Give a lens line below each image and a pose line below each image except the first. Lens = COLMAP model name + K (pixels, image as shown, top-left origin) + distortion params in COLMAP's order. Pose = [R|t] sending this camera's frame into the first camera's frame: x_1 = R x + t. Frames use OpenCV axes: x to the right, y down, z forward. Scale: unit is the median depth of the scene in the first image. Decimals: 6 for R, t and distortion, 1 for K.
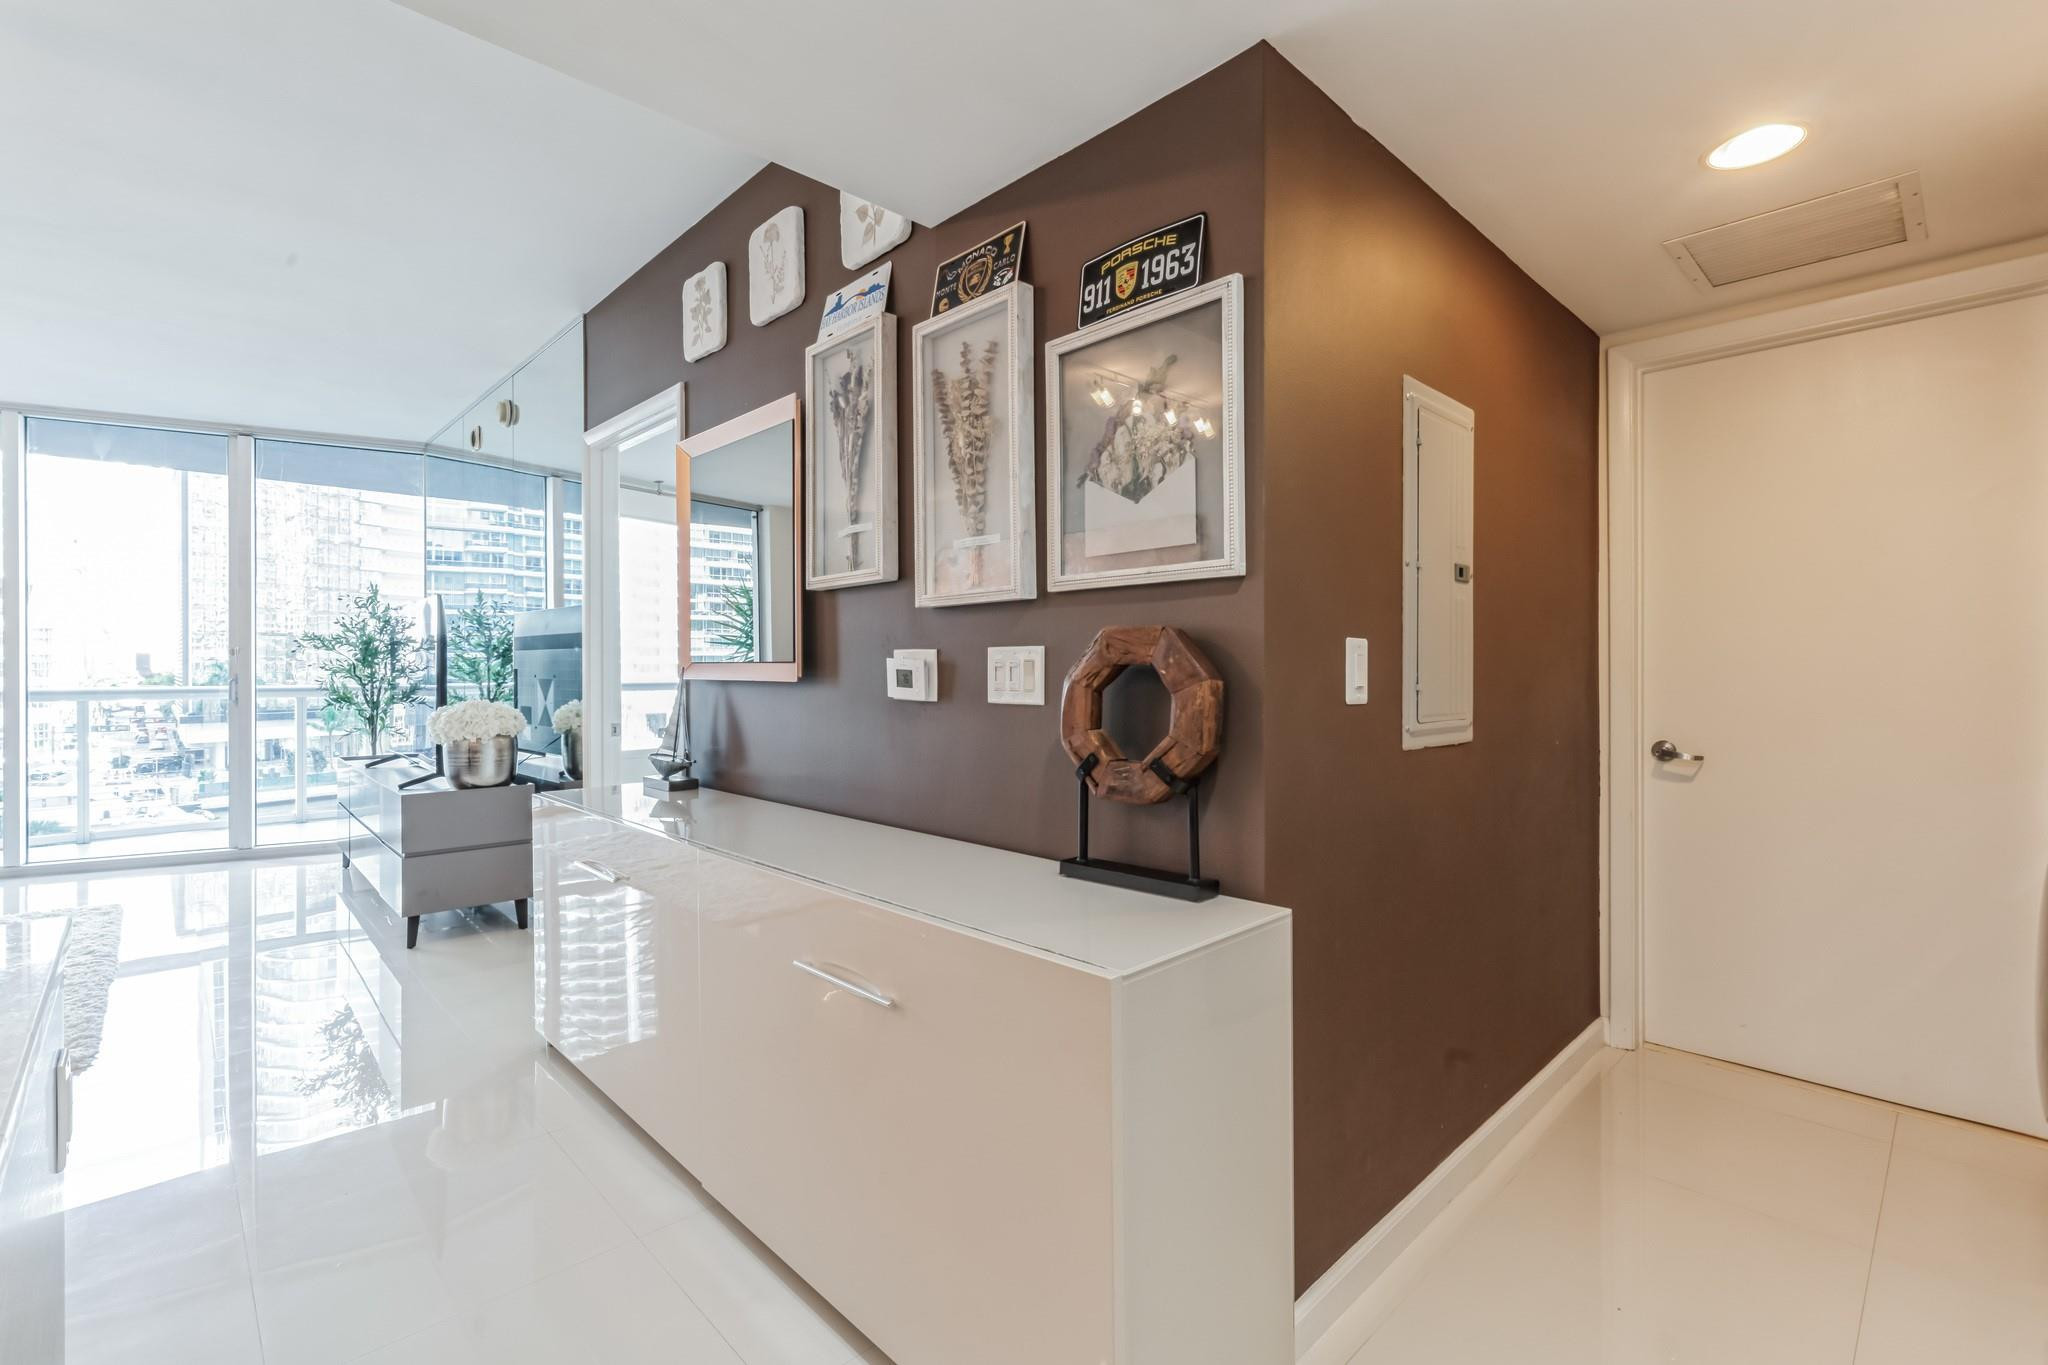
lens RADIAL K [[919.7, 0, 1012.7], [0, 919.7, 667.1], [0, 0, 1]] dist [-0.003352, 0.000392]
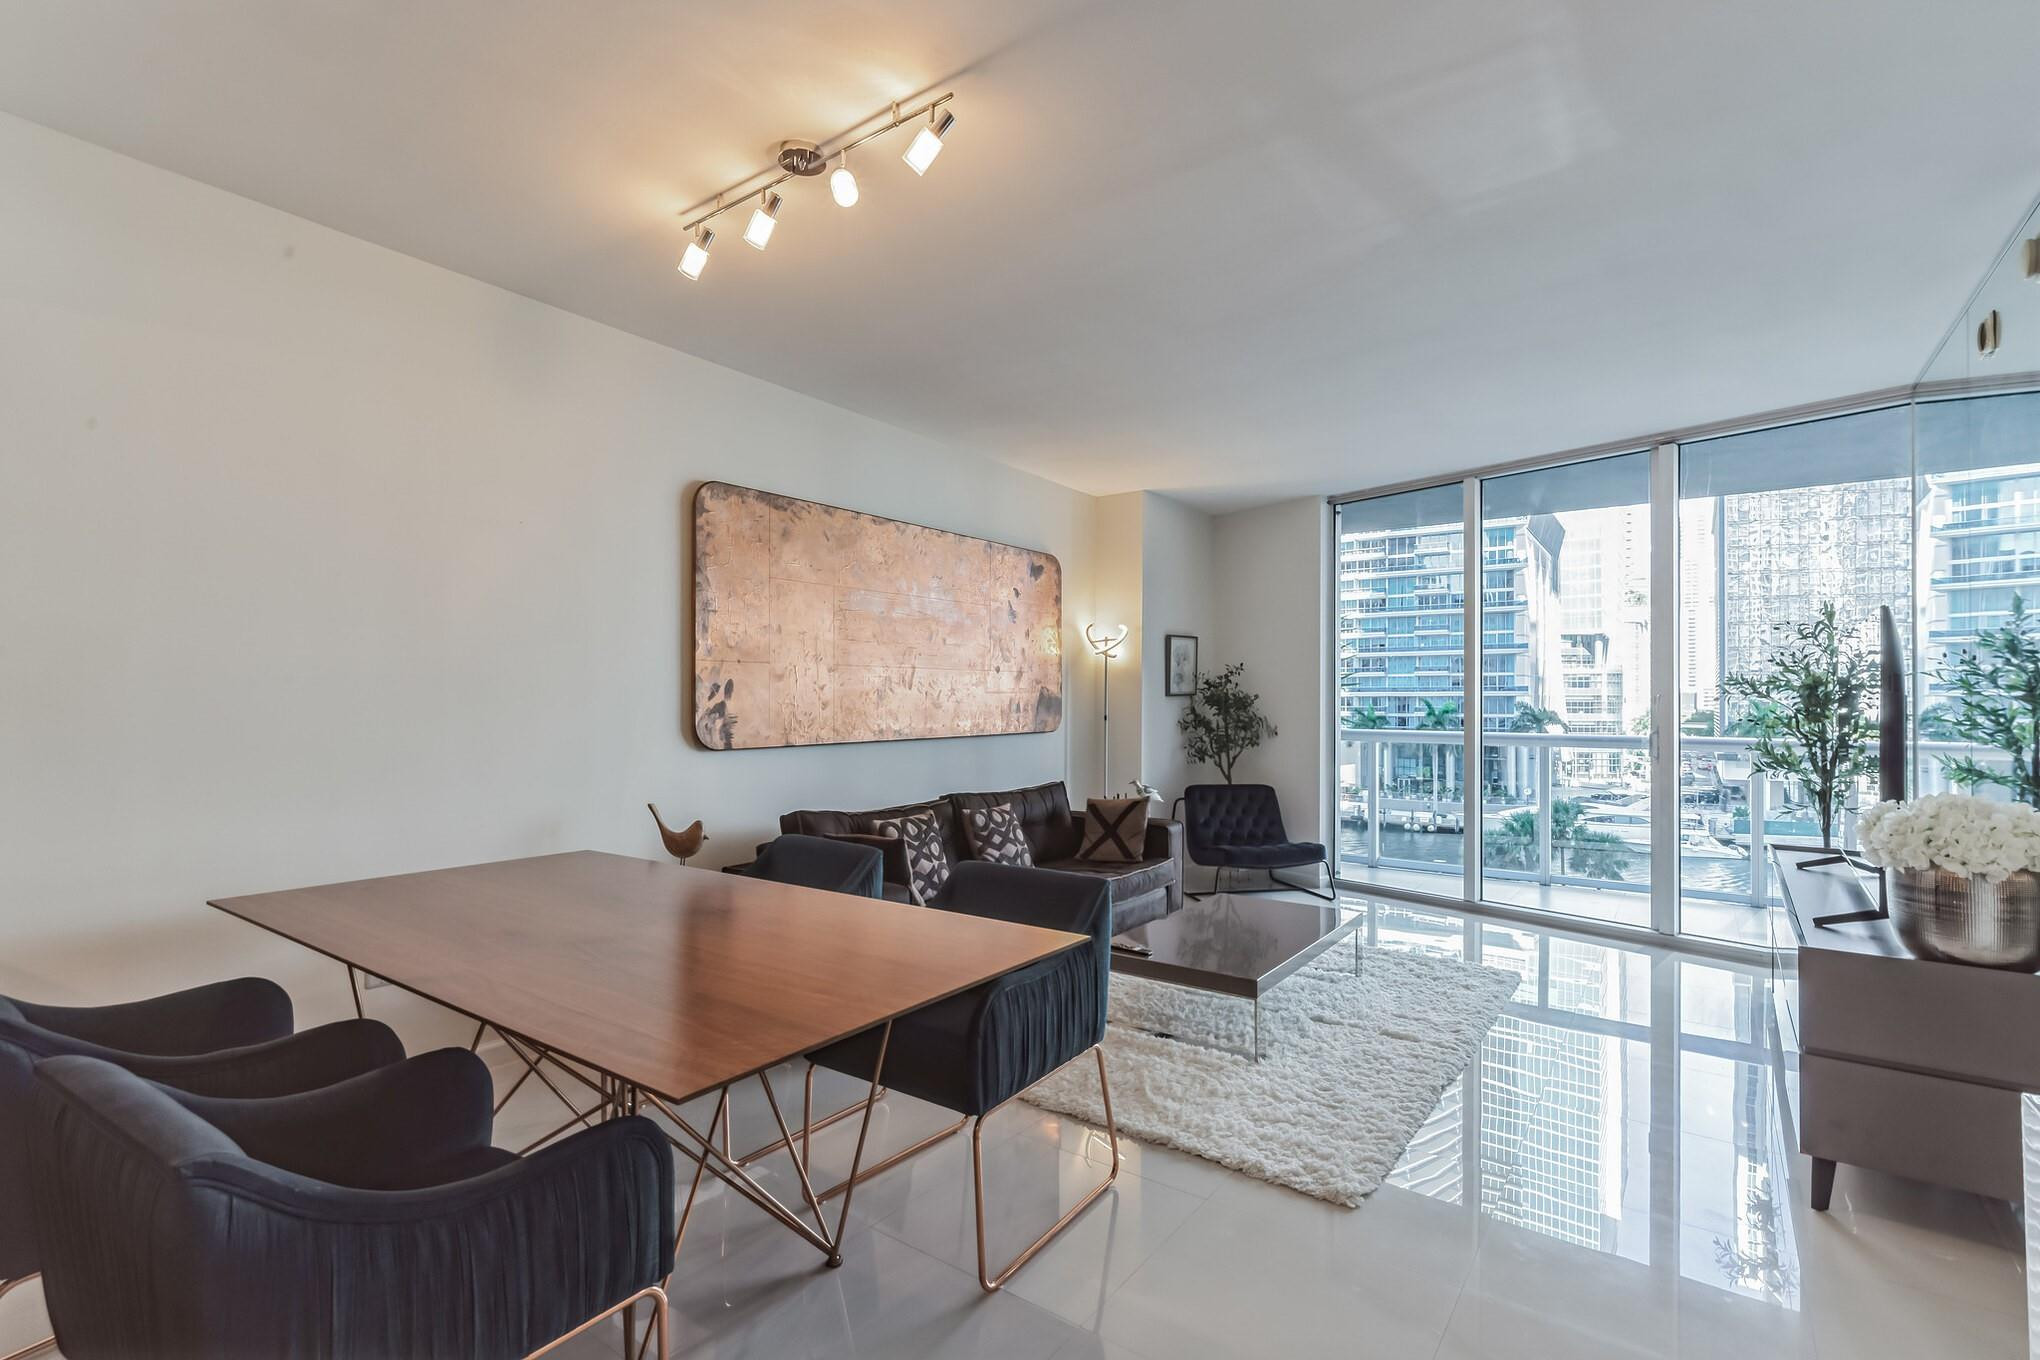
lens RADIAL K [[916.1, 0, 1022.4], [0, 916.1, 688.9], [0, 0, 1]] dist [-0.003352, 0.000392]
pose [[0.178944, -0.012720, -0.983777, -0.231233], [-0.006256, 0.999881, -0.014066, -0.021809], [0.983839, 0.008671, 0.178843, 0.537719]]
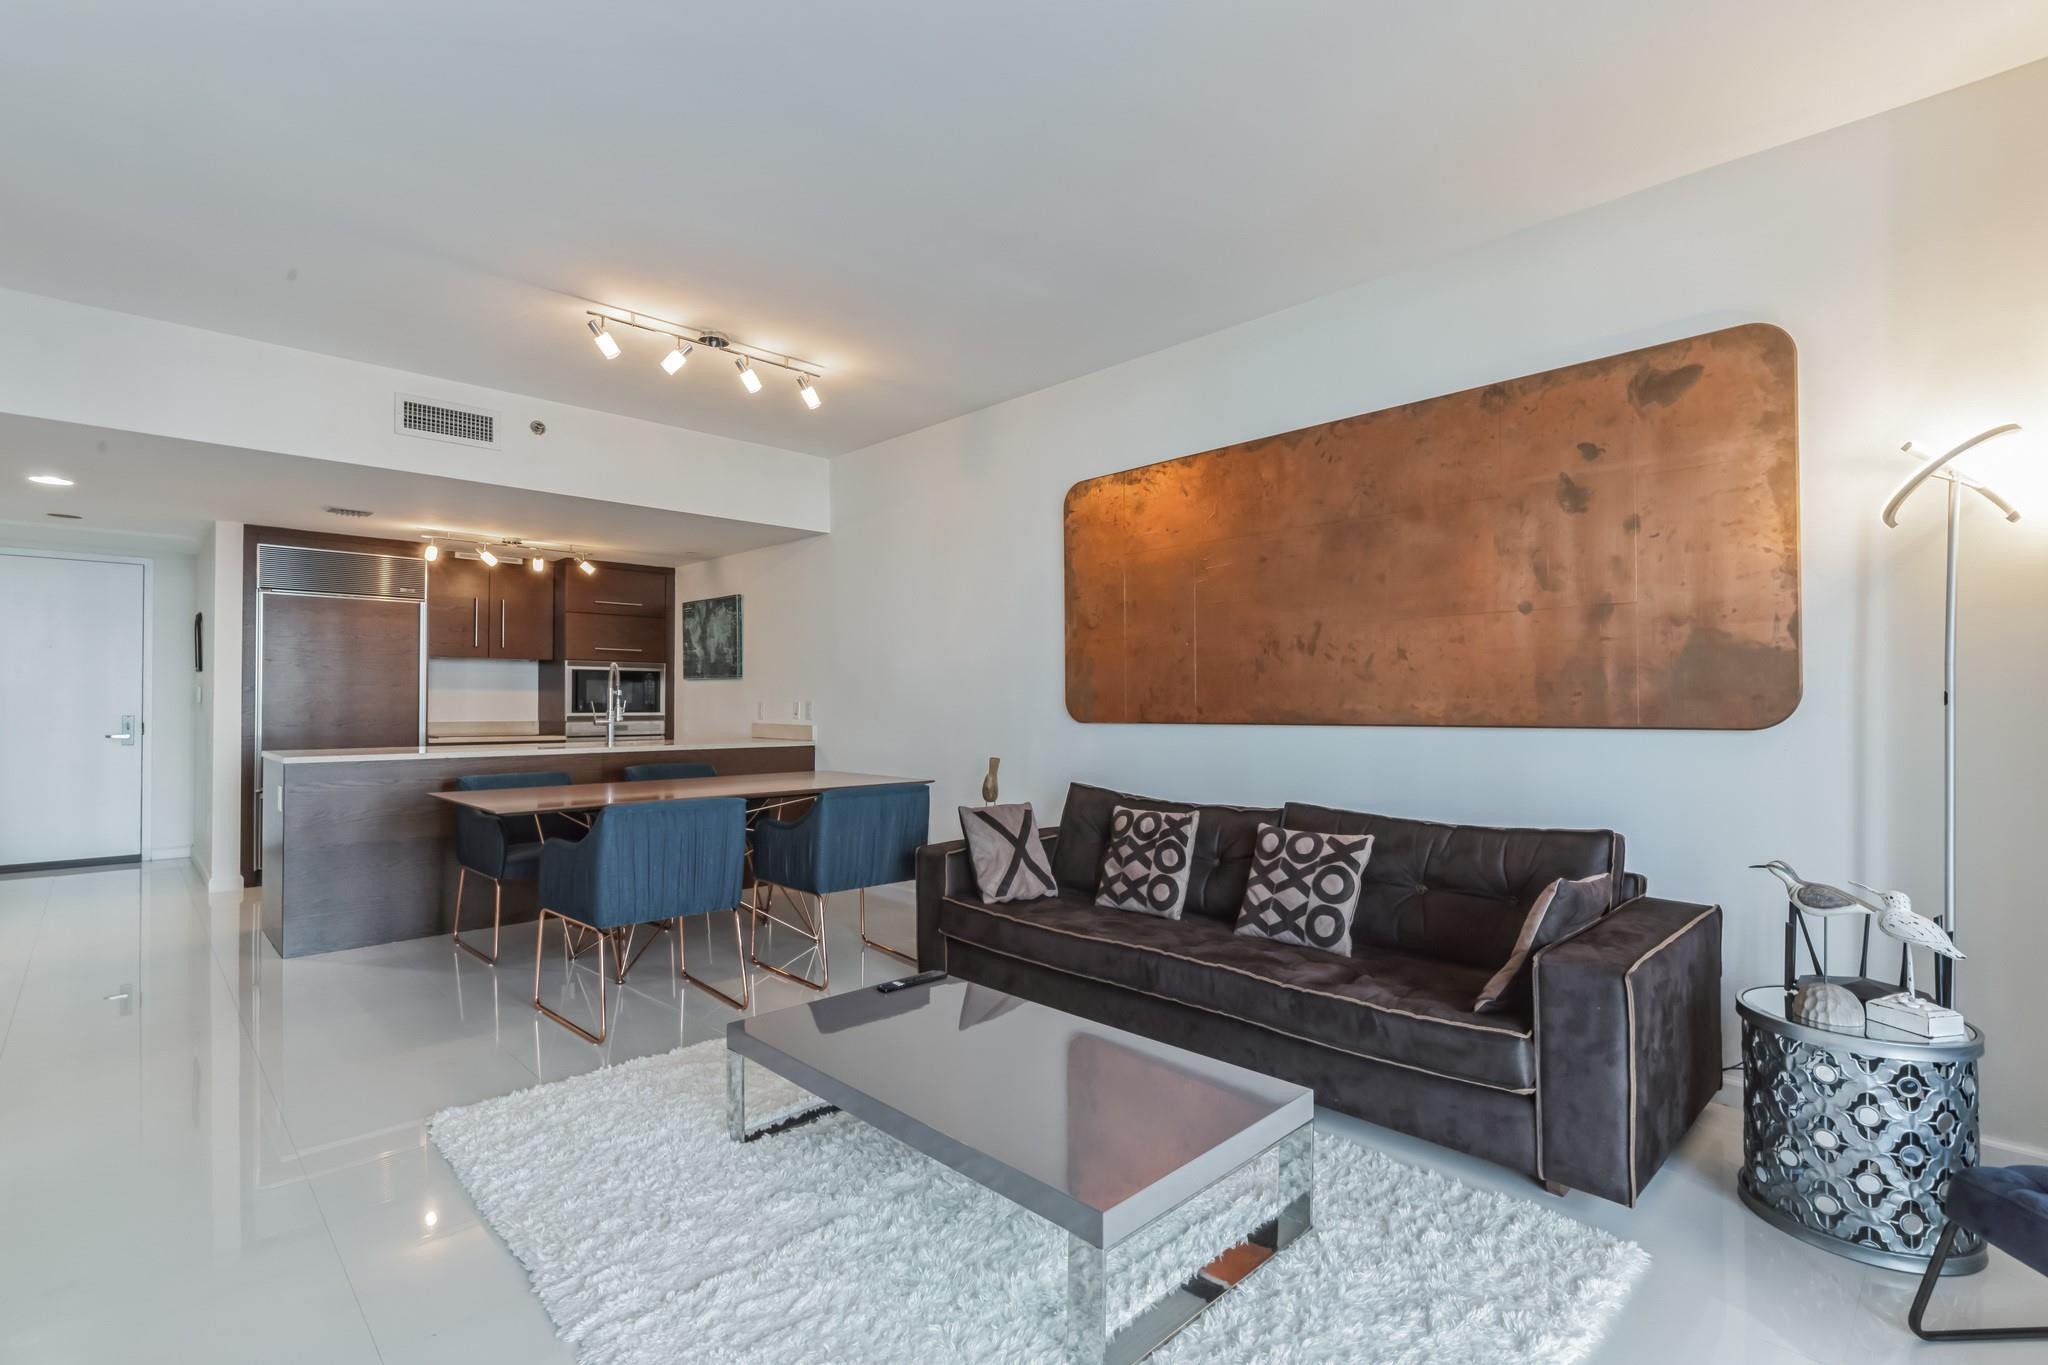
lens RADIAL K [[919.7, 0, 1011.5], [0, 919.7, 694.9], [0, 0, 1]] dist [-0.003352, 0.000392]
pose [[-0.999819, 0.001258, -0.018964, -1.508765], [0.001340, 0.999990, -0.004304, 0.014103], [0.018959, -0.004329, -0.999811, 1.857635]]
